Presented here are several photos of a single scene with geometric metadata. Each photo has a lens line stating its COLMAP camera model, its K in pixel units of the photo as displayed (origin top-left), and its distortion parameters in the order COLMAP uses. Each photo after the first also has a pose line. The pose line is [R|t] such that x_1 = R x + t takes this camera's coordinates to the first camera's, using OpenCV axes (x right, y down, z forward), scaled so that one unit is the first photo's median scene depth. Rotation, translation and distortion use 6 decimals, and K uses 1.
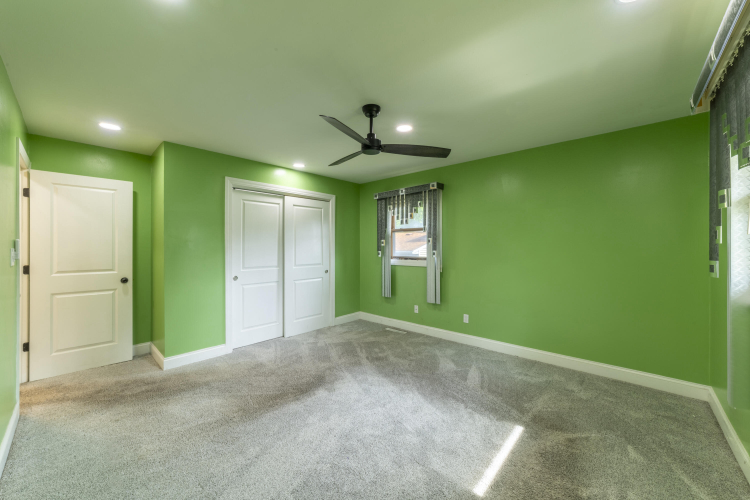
lens RADIAL K [[284.1, 0, 370.4], [0, 284.1, 247.7], [0, 0, 1]] dist [-0.019251, 0.004433]
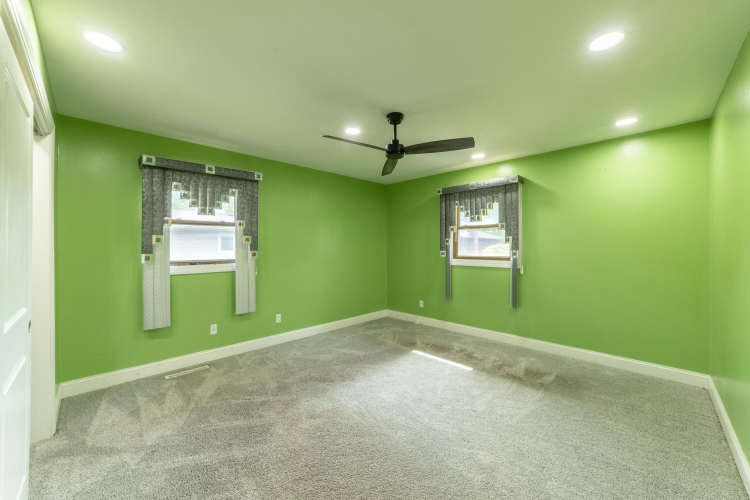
lens RADIAL K [[284.1, 0, 370.4], [0, 284.1, 249.6], [0, 0, 1]] dist [-0.019251, 0.004433]
pose [[0.044073, -0.004906, 0.999016, -0.592490], [0.003689, 0.999982, 0.004748, 0.003200], [-0.999021, 0.003476, 0.044091, 0.575664]]
